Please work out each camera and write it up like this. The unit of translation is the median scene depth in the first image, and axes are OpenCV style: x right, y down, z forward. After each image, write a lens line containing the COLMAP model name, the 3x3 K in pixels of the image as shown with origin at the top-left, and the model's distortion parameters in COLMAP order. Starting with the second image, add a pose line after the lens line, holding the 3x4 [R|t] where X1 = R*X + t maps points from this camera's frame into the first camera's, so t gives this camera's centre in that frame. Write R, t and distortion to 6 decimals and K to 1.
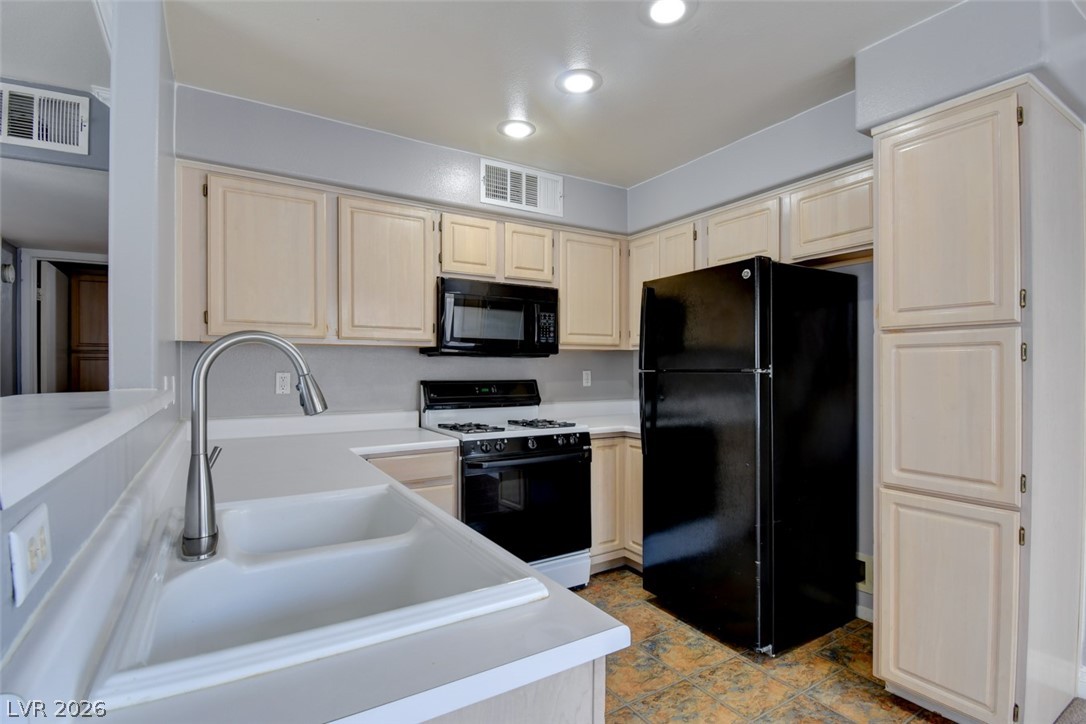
lens RADIAL K [[519.7, 0, 544.6], [0, 519.7, 365.5], [0, 0, 1]] dist [0.019989, -0.027961]
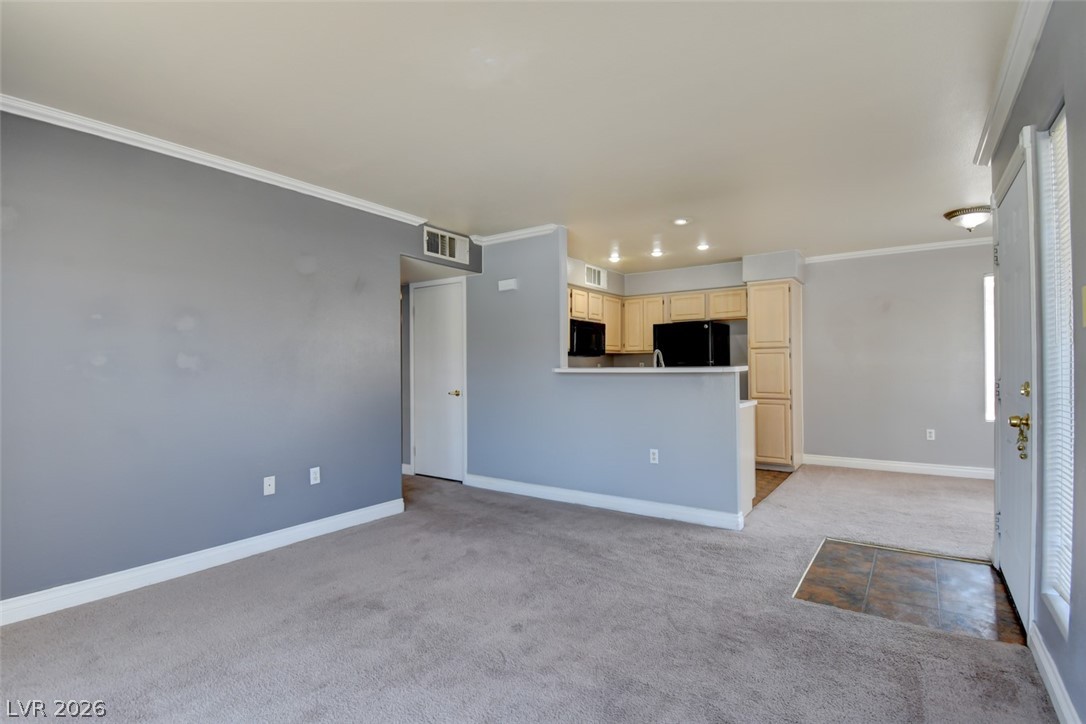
lens RADIAL K [[515.6, 0, 549.0], [0, 515.6, 361.0], [0, 0, 1]] dist [0.020099, -0.026912]
pose [[0.920134, -0.000502, 0.391603, -1.109315], [0.004755, 0.999940, -0.009891, 0.022383], [-0.391574, 0.010963, 0.920081, -0.904988]]
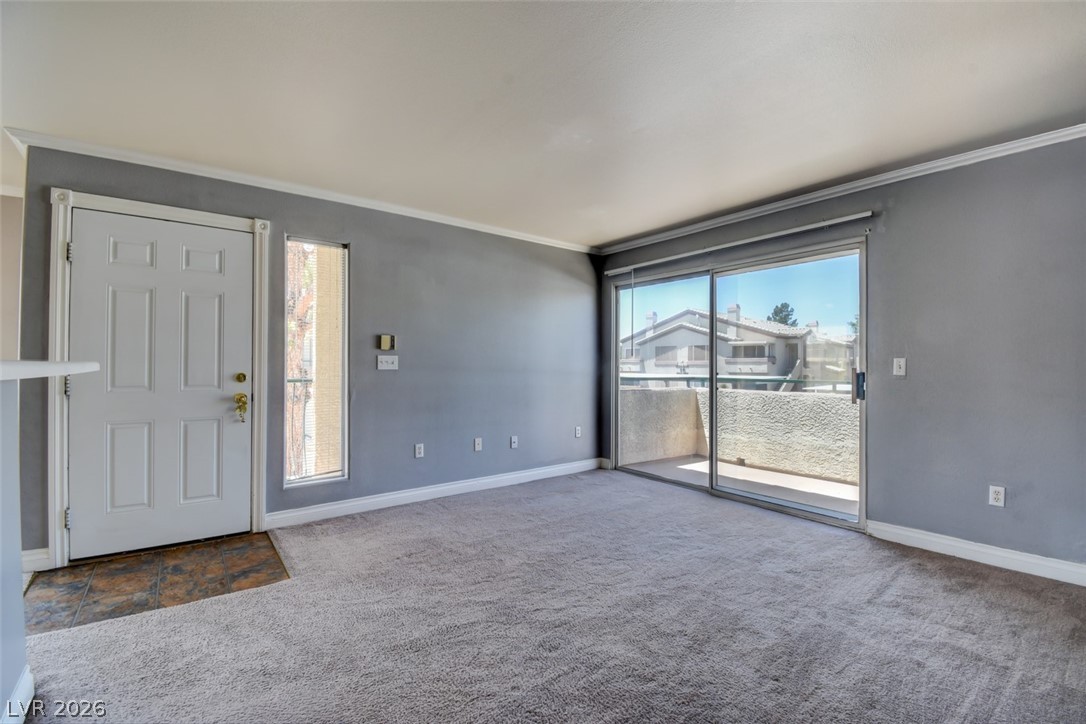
lens RADIAL K [[477.3, 0, 539.9], [0, 477.3, 360.8], [0, 0, 1]] dist [0.002401, -0.016162]
pose [[-0.993989, 0.000863, -0.109477, -0.724308], [0.002806, 0.999841, -0.017592, 0.042184], [0.109444, -0.017793, -0.993834, 0.719491]]
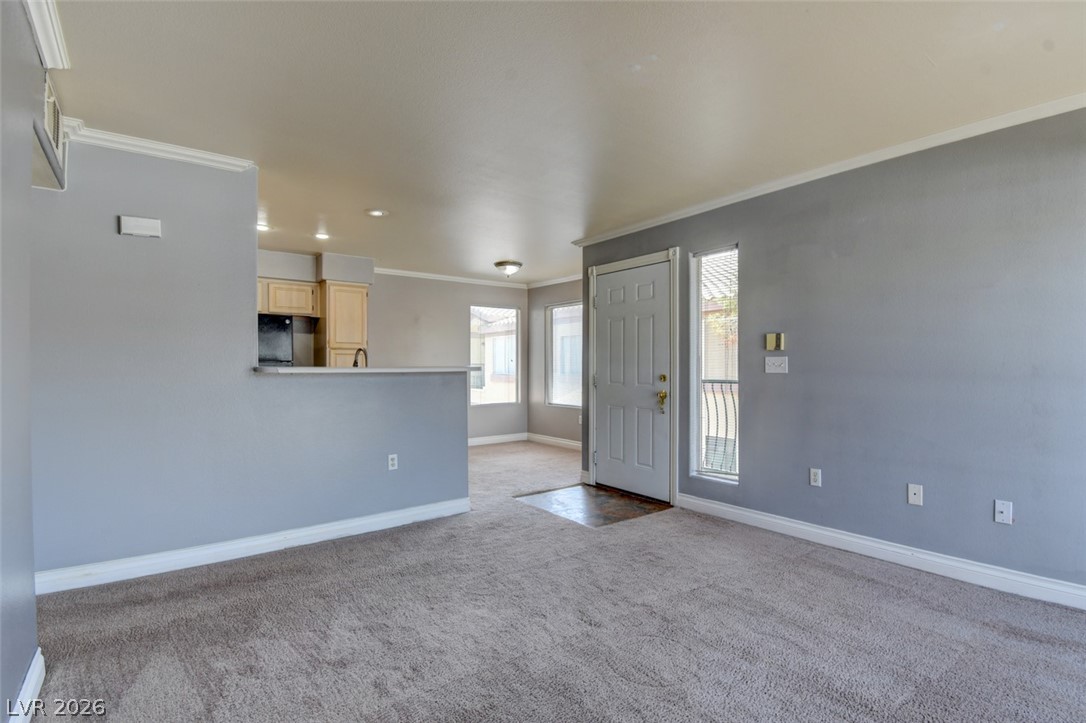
lens RADIAL K [[519.7, 0, 544.6], [0, 519.7, 365.0], [0, 0, 1]] dist [0.019989, -0.027961]
pose [[-0.087761, 0.005487, 0.996126, -1.651044], [-0.000361, 0.999985, -0.005540, 0.029910], [-0.996141, -0.000846, -0.087758, 0.015974]]
